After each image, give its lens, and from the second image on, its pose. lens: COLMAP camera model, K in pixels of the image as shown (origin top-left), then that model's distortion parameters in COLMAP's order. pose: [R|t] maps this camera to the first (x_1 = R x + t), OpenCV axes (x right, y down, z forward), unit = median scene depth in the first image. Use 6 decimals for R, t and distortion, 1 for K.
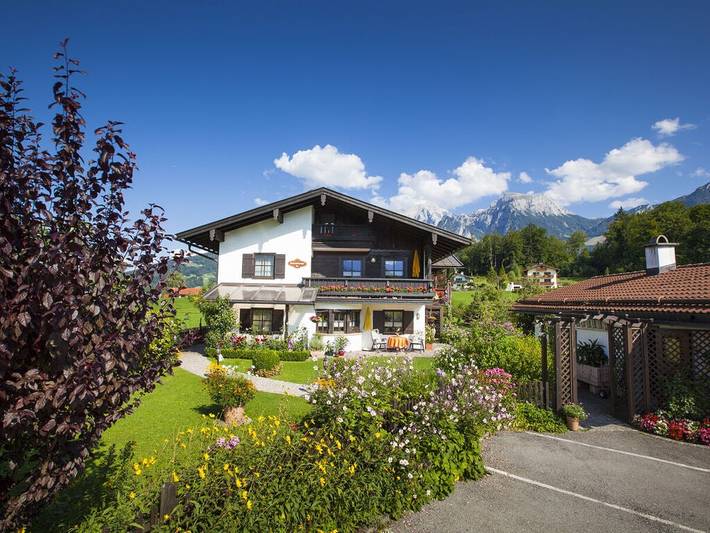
lens RADIAL K [[375.5, 0, 355.0], [0, 375.5, 266.5], [0, 0, 1]] dist [-0.049154, 0.019986]
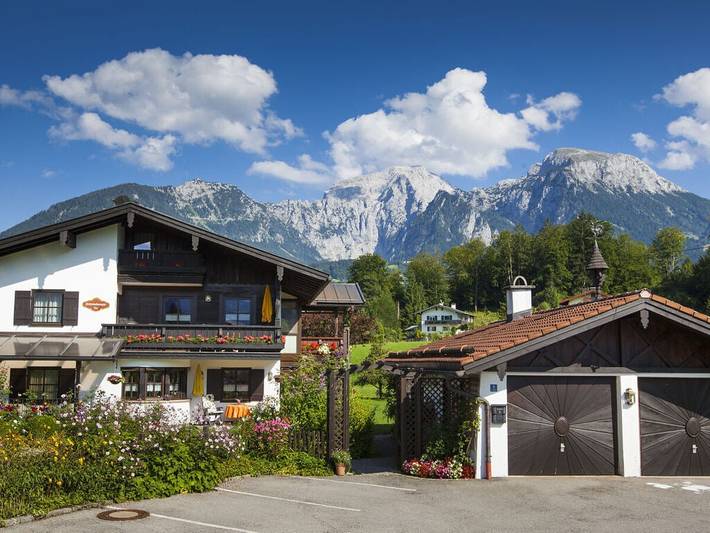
lens RADIAL K [[763.7, 0, 359.1], [0, 763.7, 282.8], [0, 0, 1]] dist [-0.047671, 0.277882]
pose [[0.992527, 0.002911, 0.121993, 0.171027], [-0.001729, 0.999951, -0.009793, -0.036567], [-0.122015, 0.009508, 0.992483, -0.523912]]
